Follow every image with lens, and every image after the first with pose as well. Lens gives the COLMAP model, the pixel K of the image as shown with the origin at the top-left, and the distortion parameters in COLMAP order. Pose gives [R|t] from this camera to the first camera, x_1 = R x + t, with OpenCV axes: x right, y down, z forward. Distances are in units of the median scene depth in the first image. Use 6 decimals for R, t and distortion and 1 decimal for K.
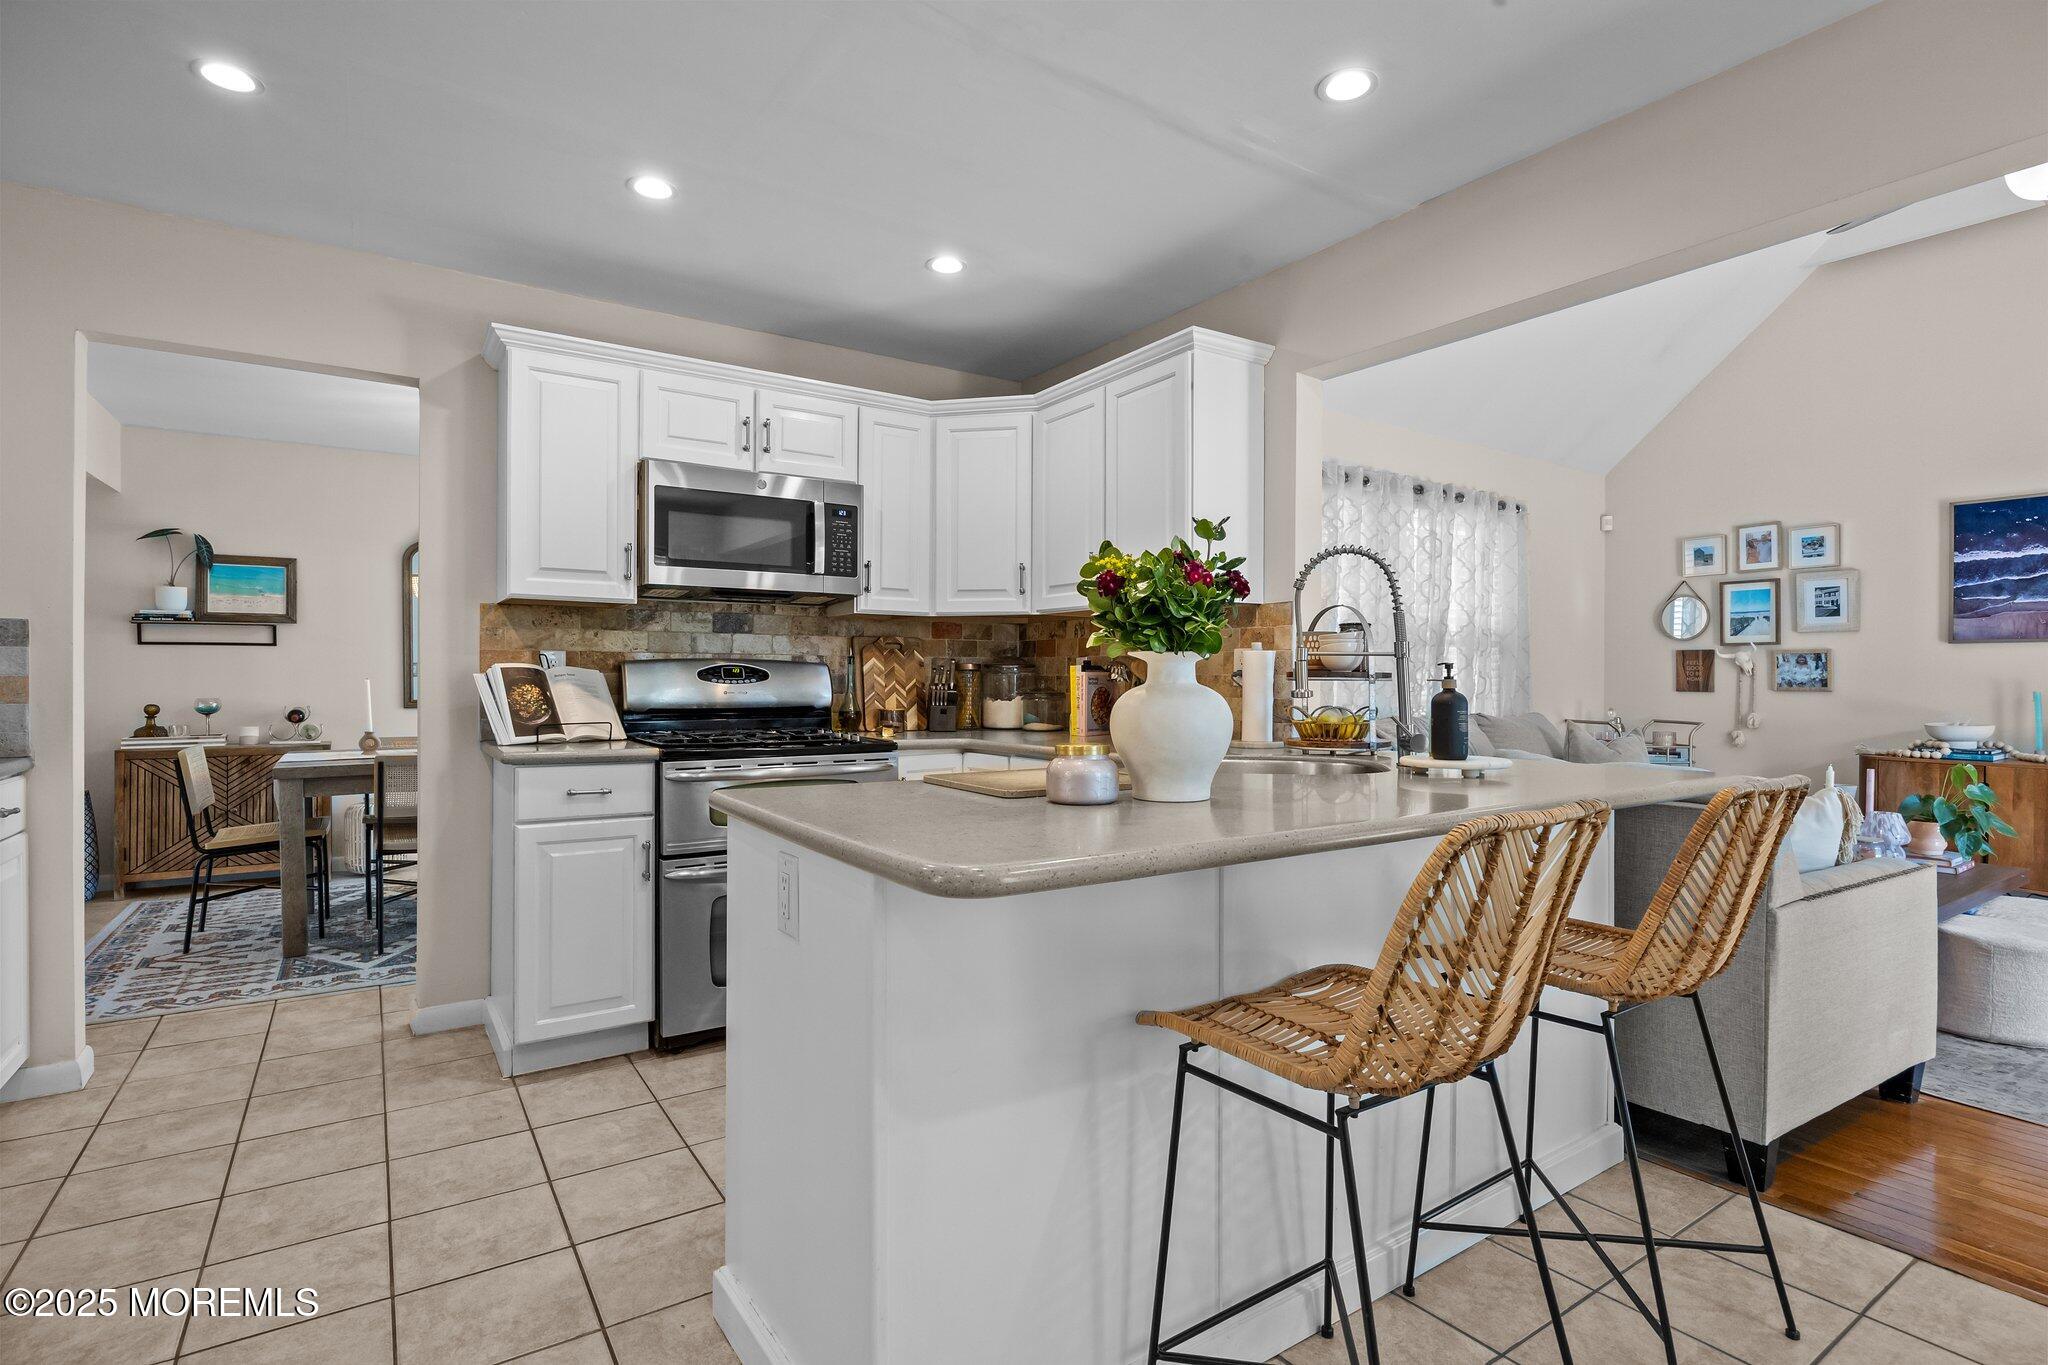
lens RADIAL K [[969.9, 0, 1017.0], [0, 969.9, 679.6], [0, 0, 1]] dist [-0.014904, 0.000168]
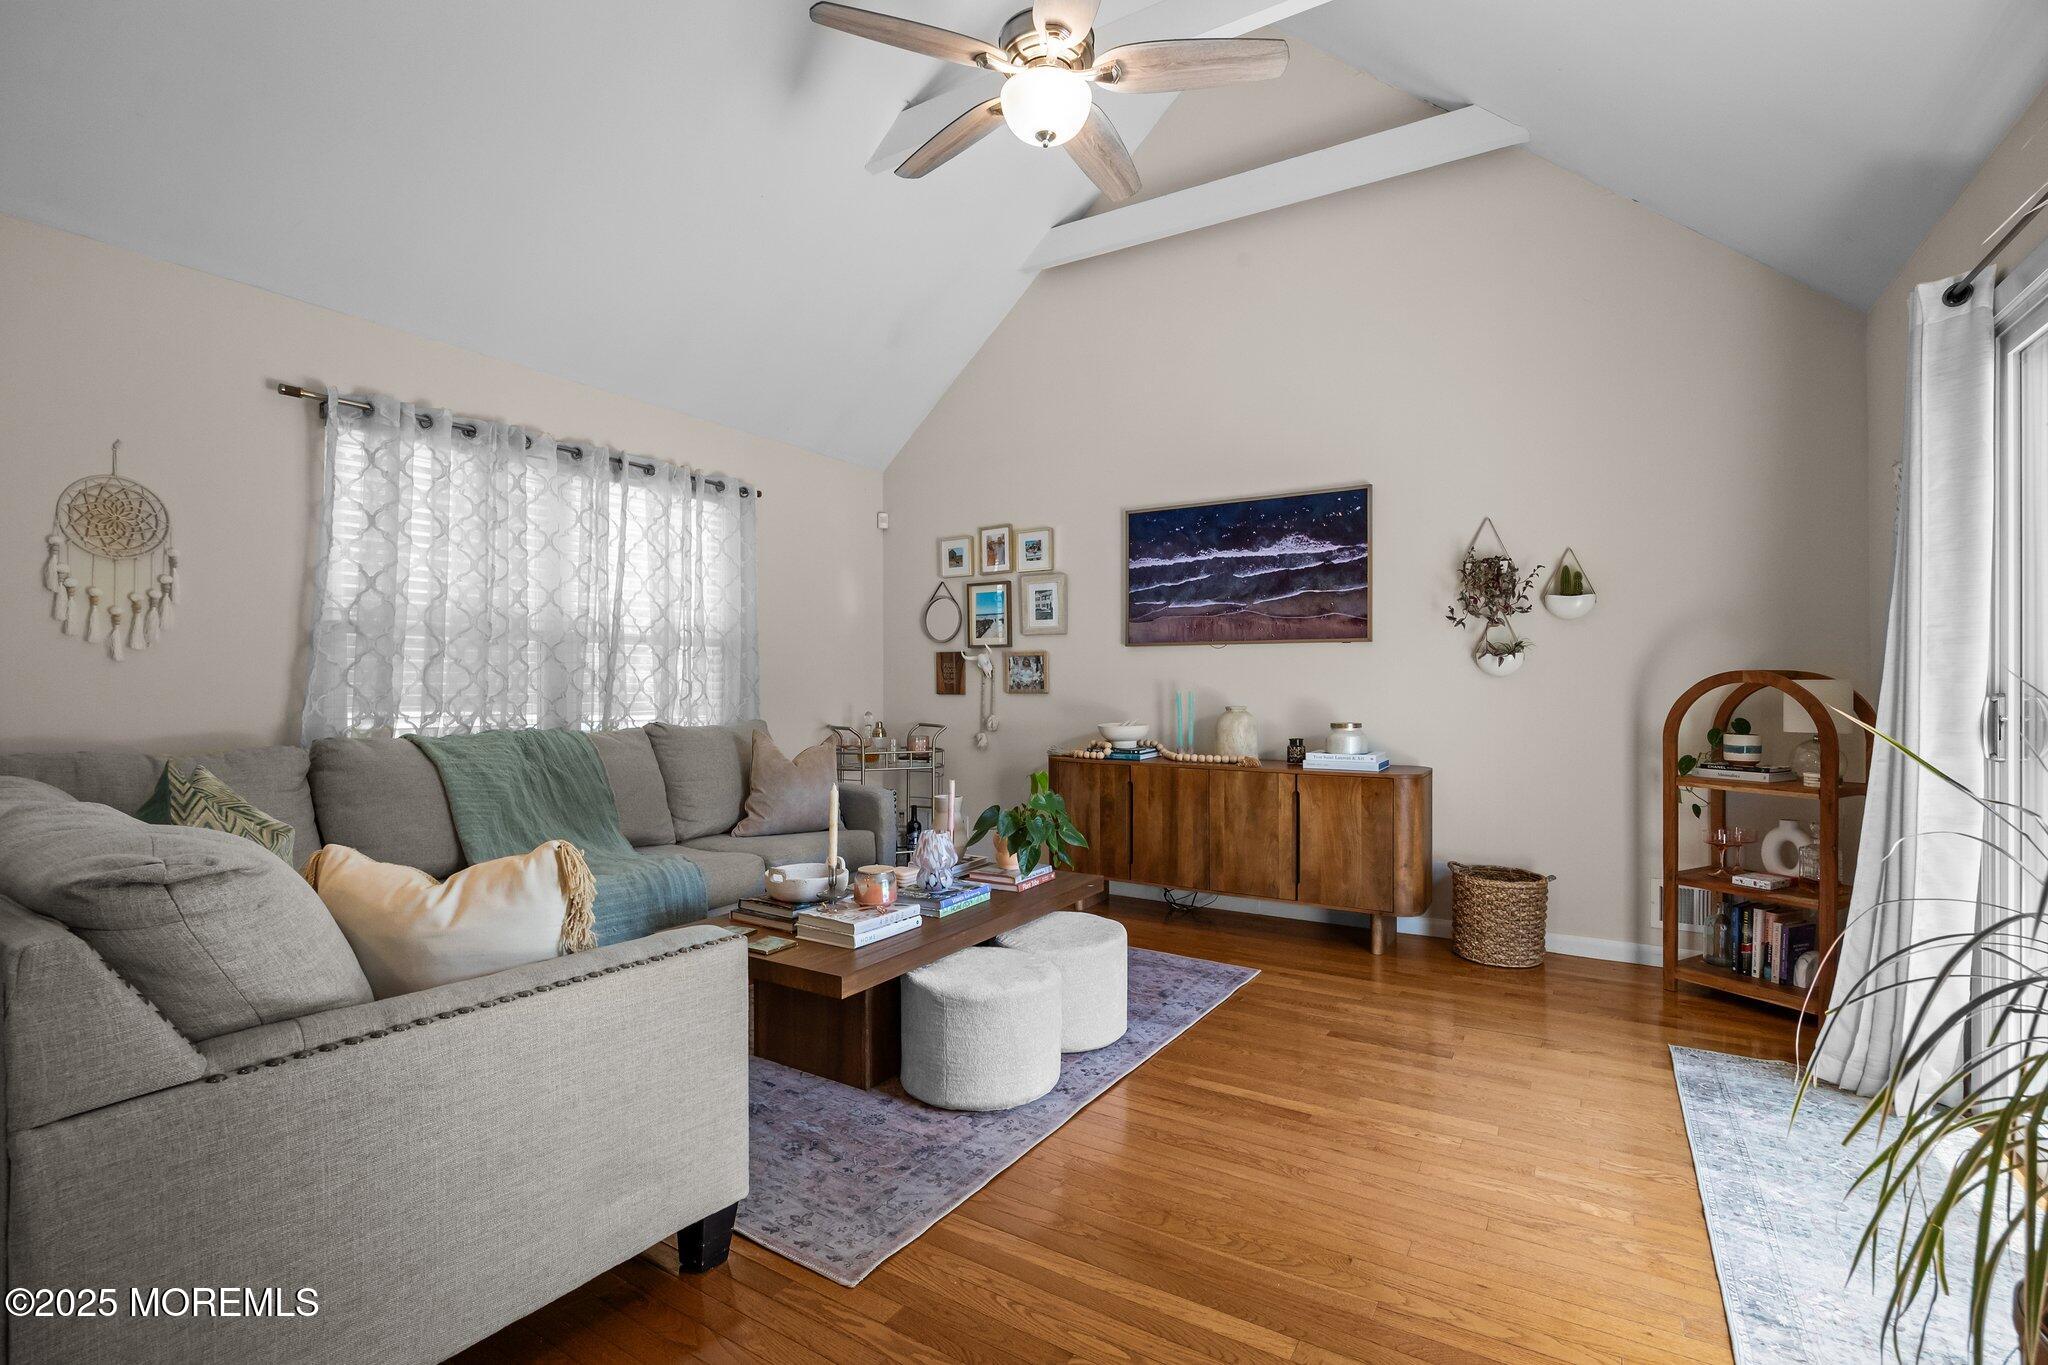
lens RADIAL K [[888.9, 0, 1032.2], [0, 888.9, 683.8], [0, 0, 1]] dist [-0.008159, -0.000630]
pose [[0.911942, -0.004315, 0.410296, 0.440536], [0.004453, 0.999990, 0.000621, 0.001601], [-0.410294, 0.001261, 0.911952, 0.144909]]
